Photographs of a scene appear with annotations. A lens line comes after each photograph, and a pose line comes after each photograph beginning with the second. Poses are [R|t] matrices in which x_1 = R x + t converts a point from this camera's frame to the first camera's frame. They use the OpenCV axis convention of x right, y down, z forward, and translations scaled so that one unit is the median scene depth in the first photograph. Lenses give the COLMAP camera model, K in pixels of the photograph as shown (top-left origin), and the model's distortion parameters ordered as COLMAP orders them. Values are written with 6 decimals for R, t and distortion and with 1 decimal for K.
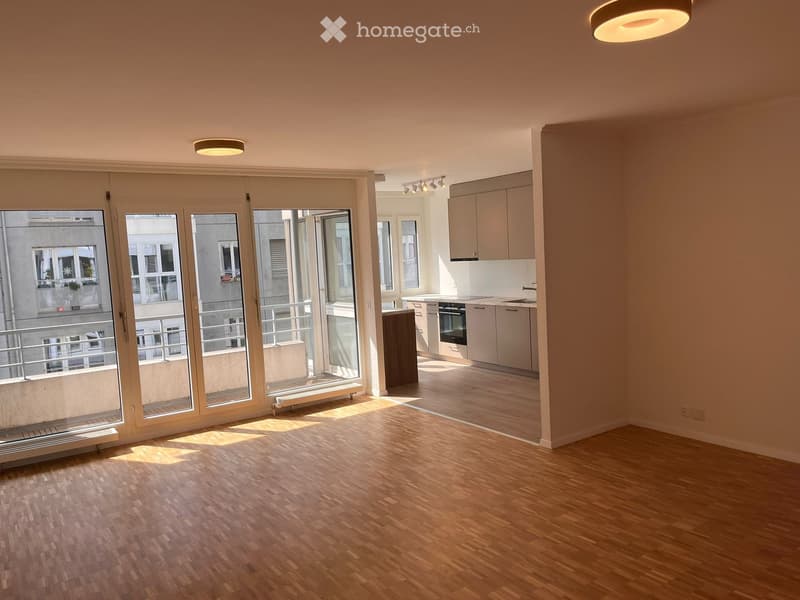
lens RADIAL K [[613.4, 0, 400.0], [0, 613.4, 300.0], [0, 0, 1]] dist [0.066869, -0.000703]
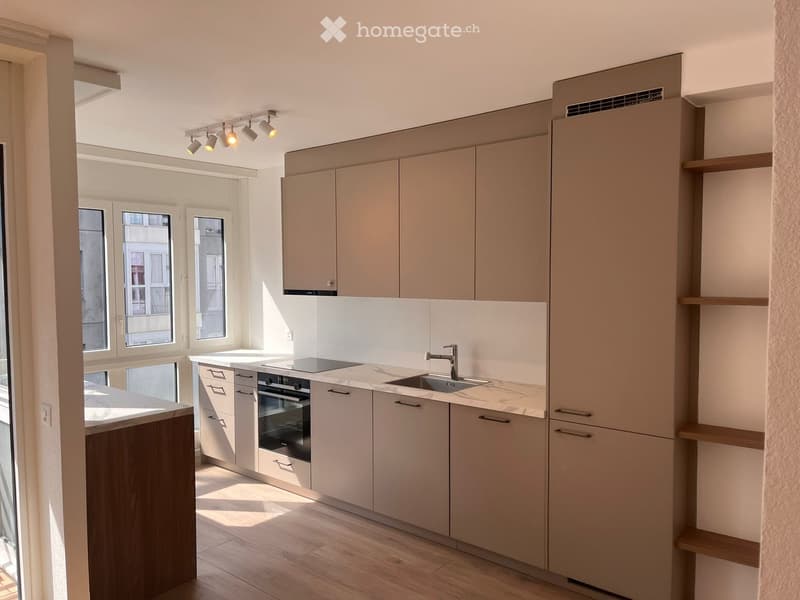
lens RADIAL K [[613.4, 0, 400.0], [0, 613.4, 300.0], [0, 0, 1]] dist [0.066869, -0.000703]
pose [[0.963955, 0.035629, 0.263669, 0.040452], [-0.024788, 0.998709, -0.044330, -0.038411], [-0.264908, 0.036196, 0.963594, 0.475353]]
